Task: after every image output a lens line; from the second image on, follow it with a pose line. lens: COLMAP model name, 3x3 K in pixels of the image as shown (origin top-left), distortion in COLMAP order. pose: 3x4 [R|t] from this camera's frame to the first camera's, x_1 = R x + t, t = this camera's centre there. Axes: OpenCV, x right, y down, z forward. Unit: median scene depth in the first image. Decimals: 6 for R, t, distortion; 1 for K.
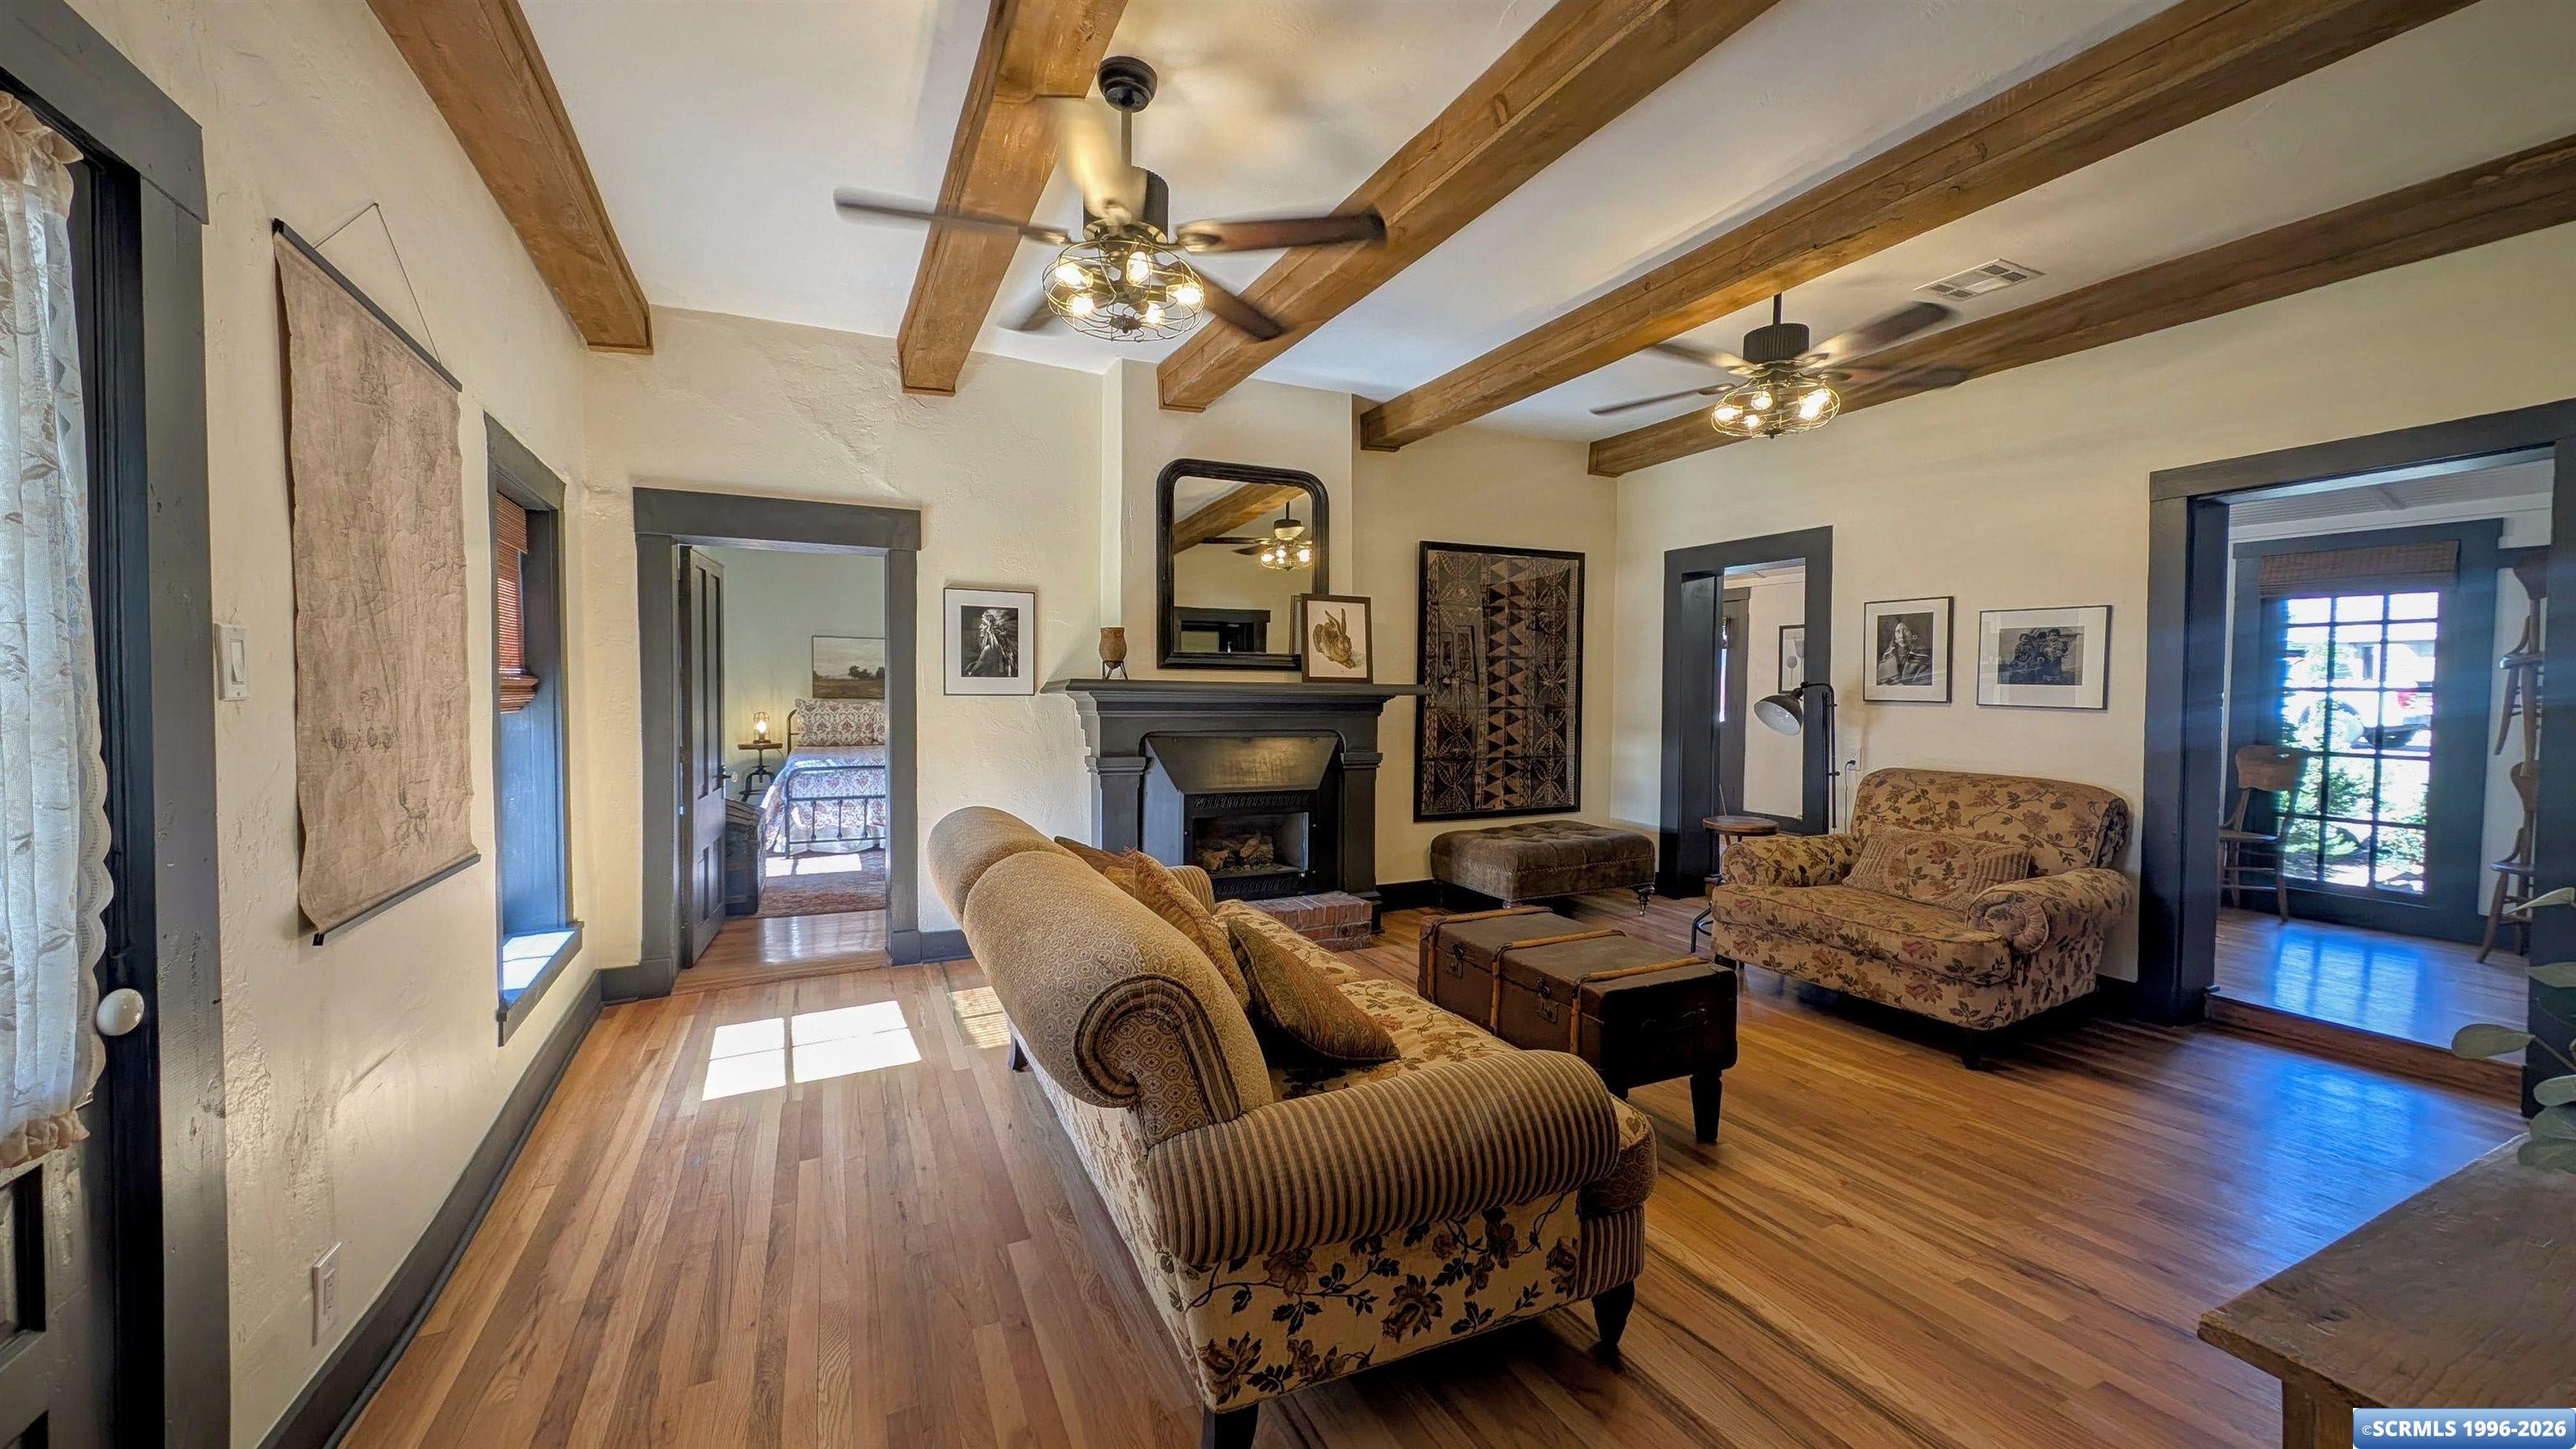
lens RADIAL K [[967.5, 0, 1302.0], [0, 967.5, 723.8], [0, 0, 1]] dist [0.003963, -0.002589]
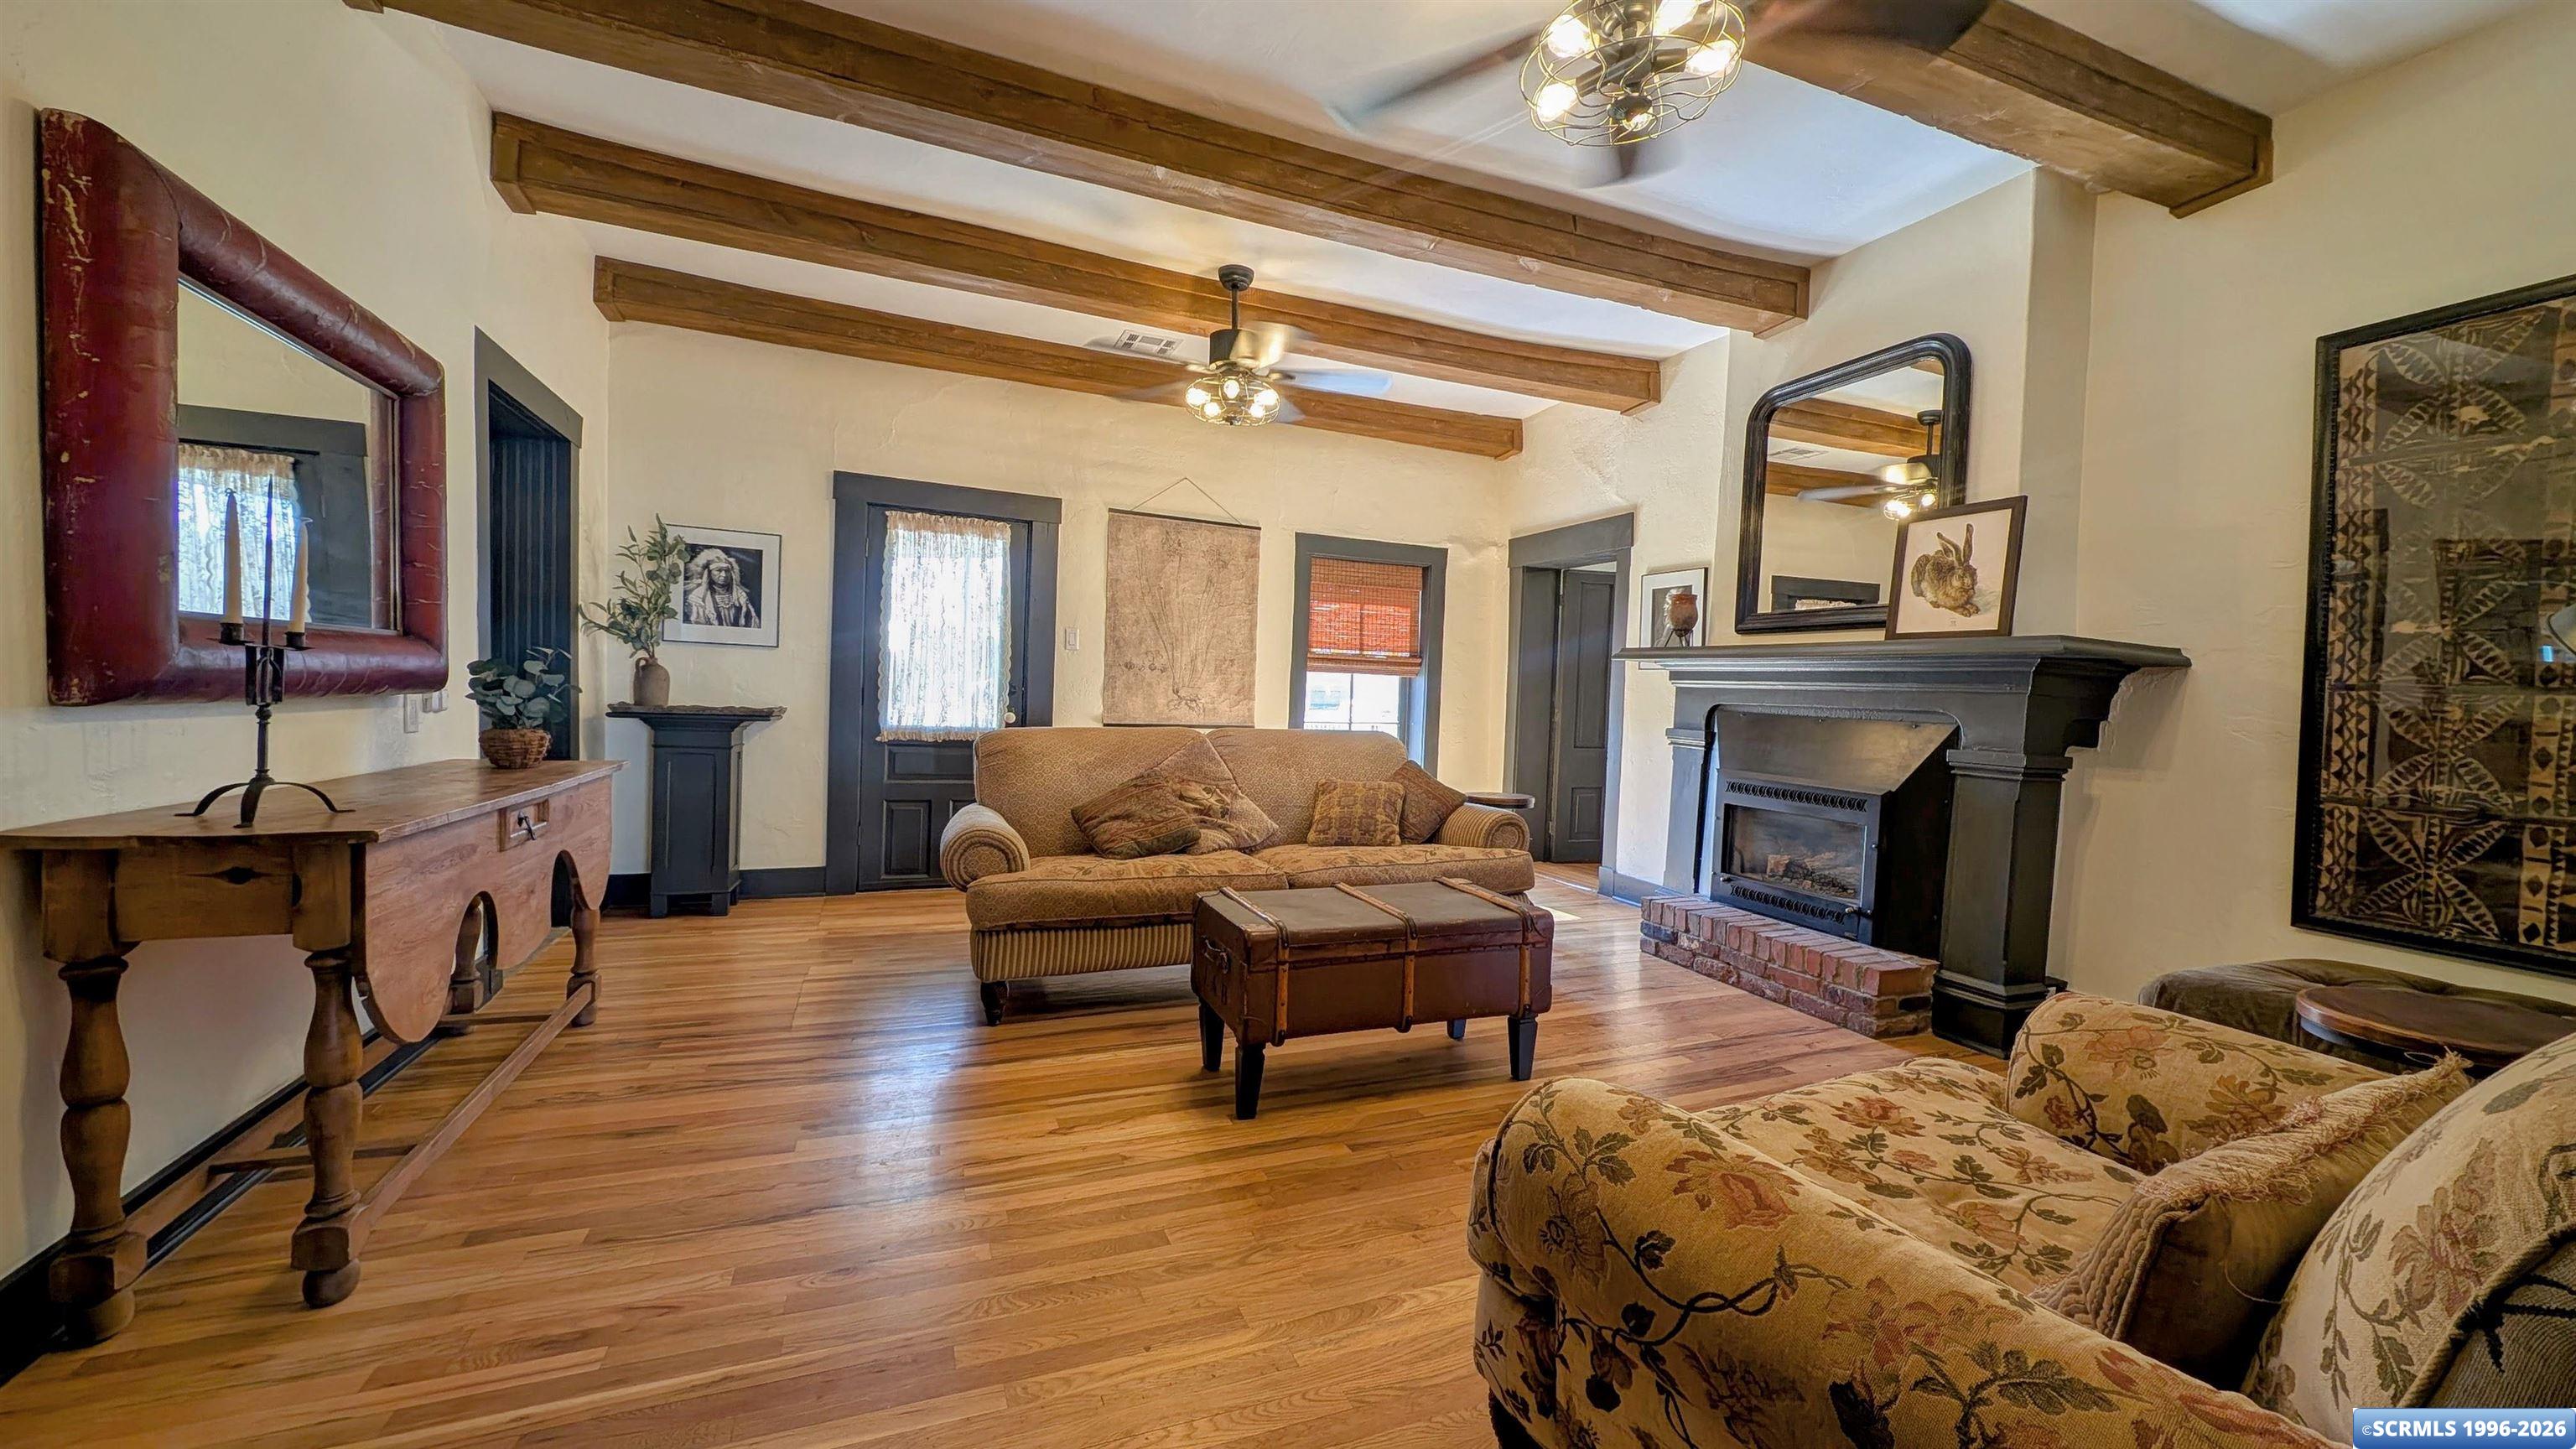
lens RADIAL K [[967.5, 0, 1274.2], [0, 967.5, 726.9], [0, 0, 1]] dist [0.003963, -0.002589]
pose [[-0.084521, 0.030290, -0.995961, 0.727036], [-0.069069, 0.996956, 0.036182, 0.023336], [0.994025, 0.071848, -0.082171, 0.608647]]
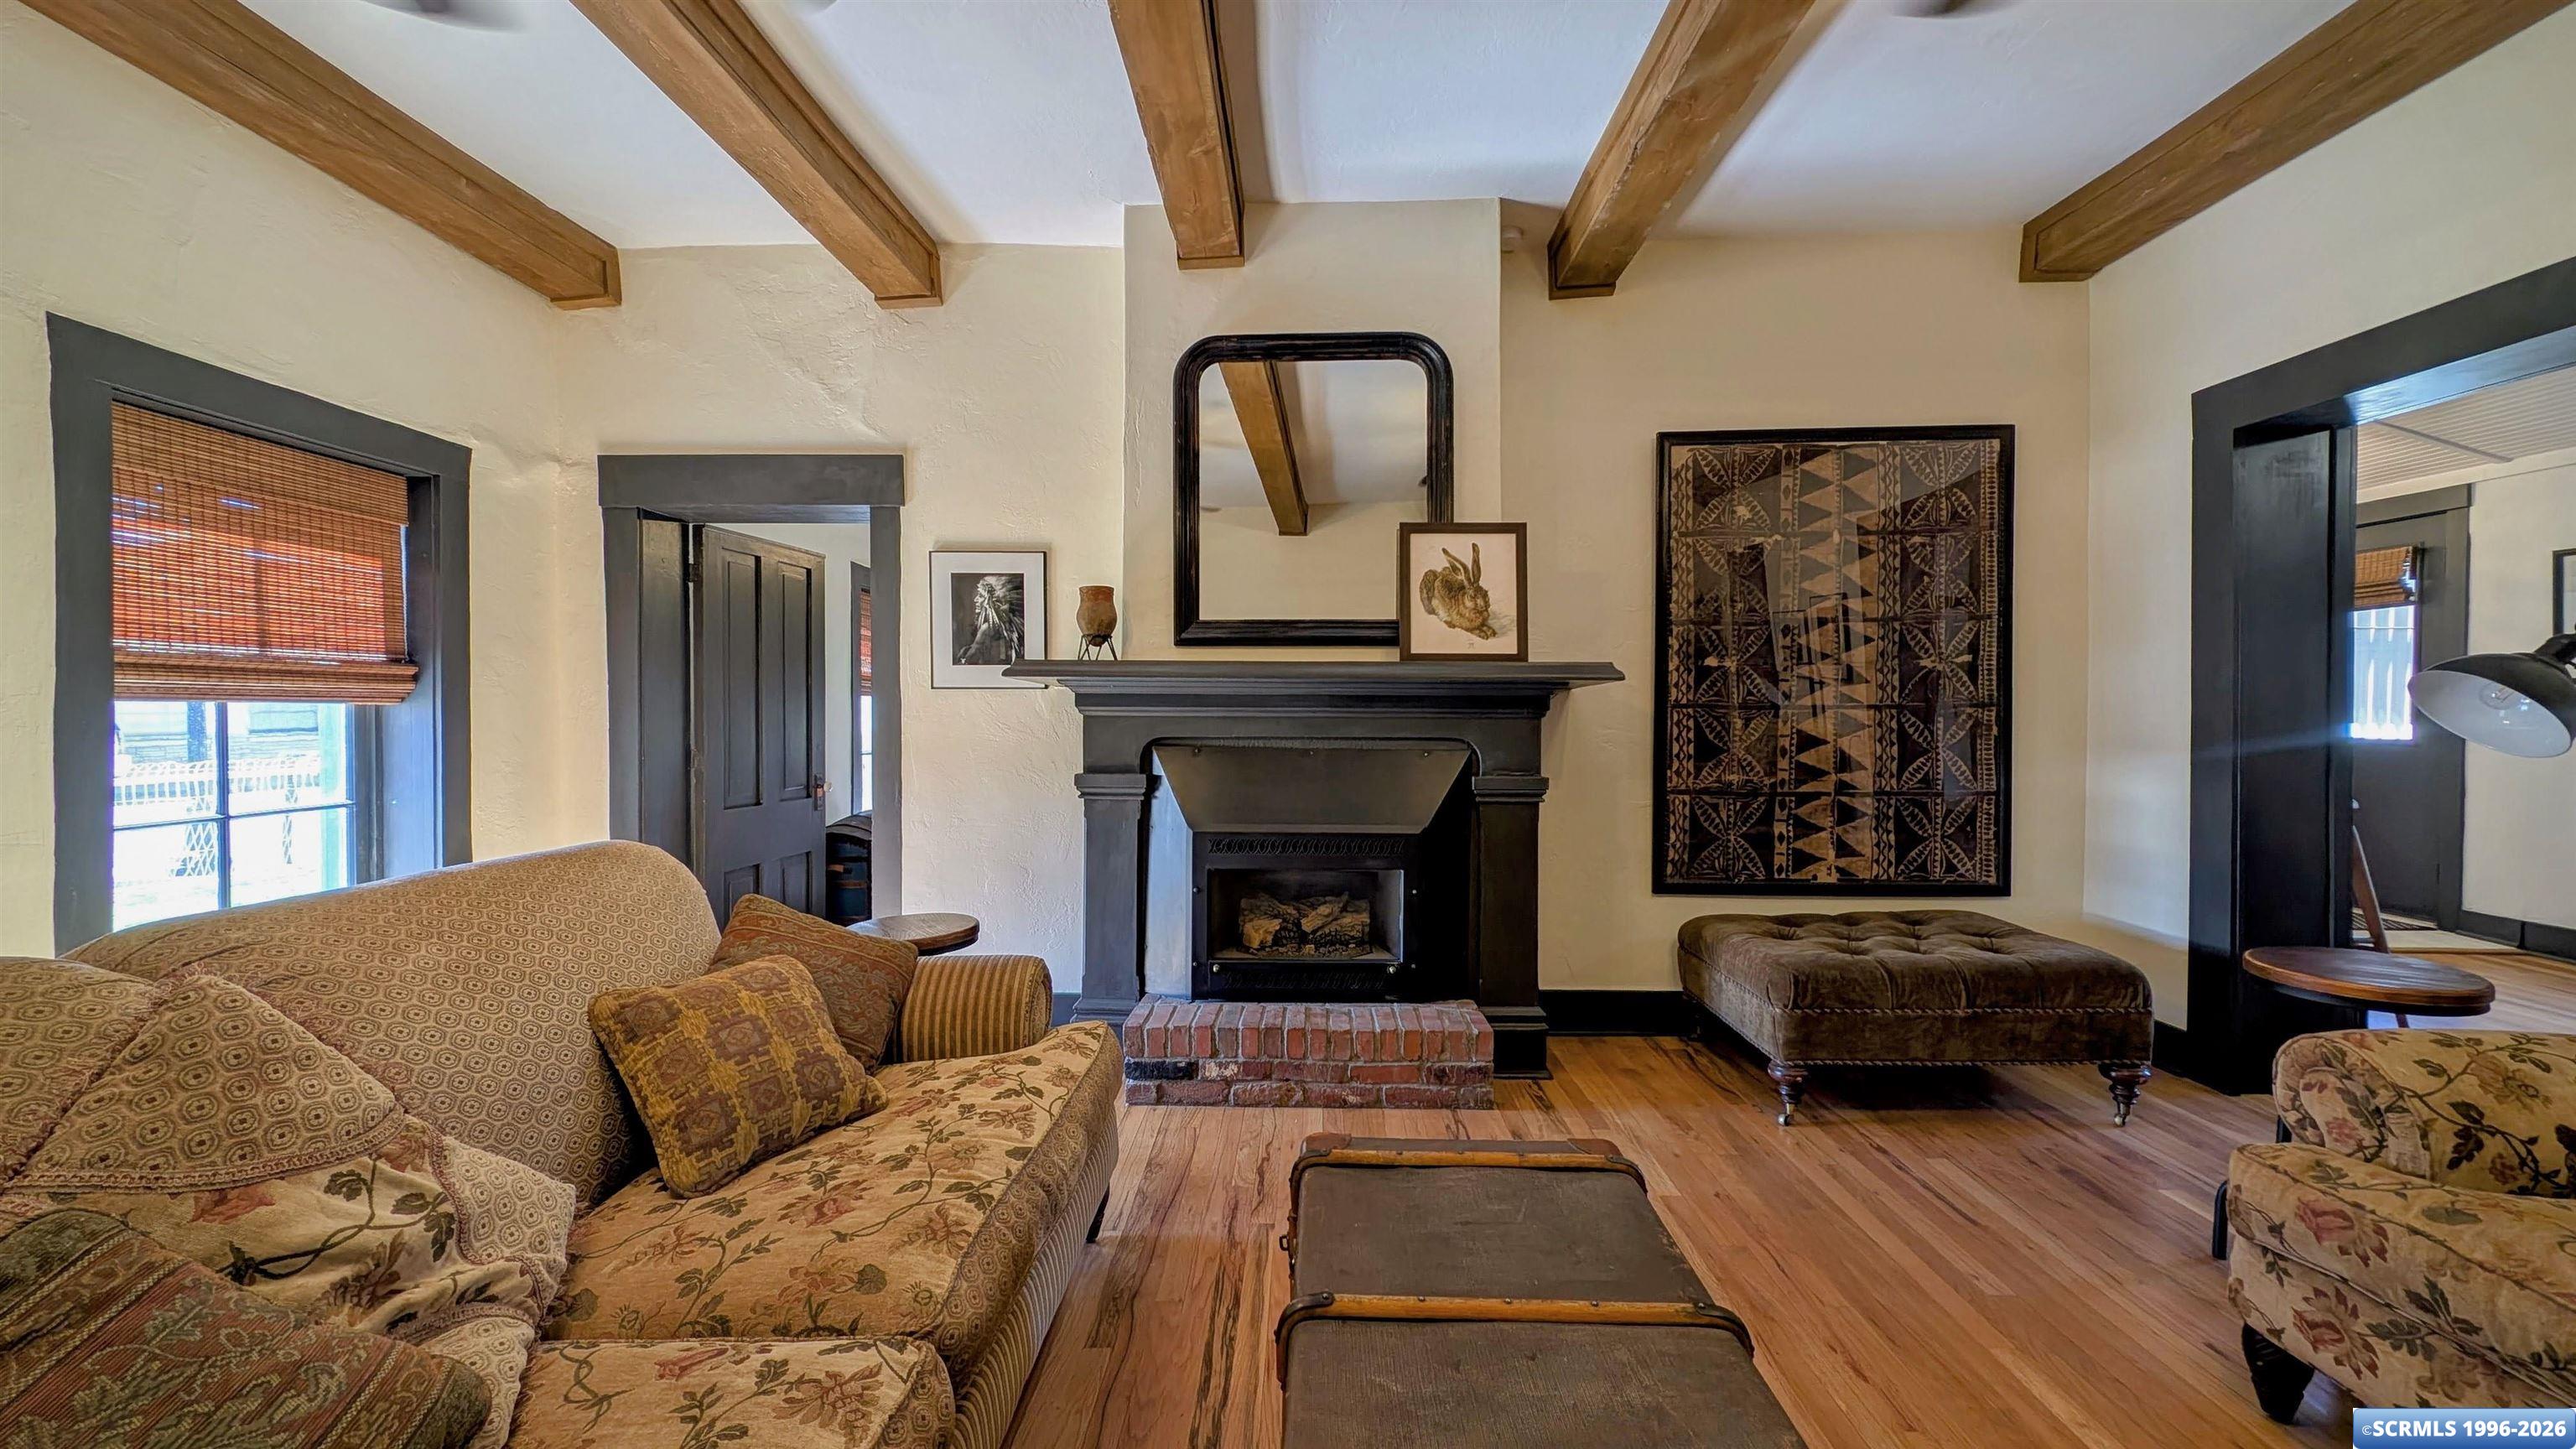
lens RADIAL K [[967.5, 0, 1294.3], [0, 967.5, 727.9], [0, 0, 1]] dist [0.003963, -0.002589]
pose [[0.887567, 0.001818, -0.460675, 0.225796], [-0.010244, 0.999823, -0.015791, 0.010109], [0.460565, 0.018735, 0.887428, 0.401817]]
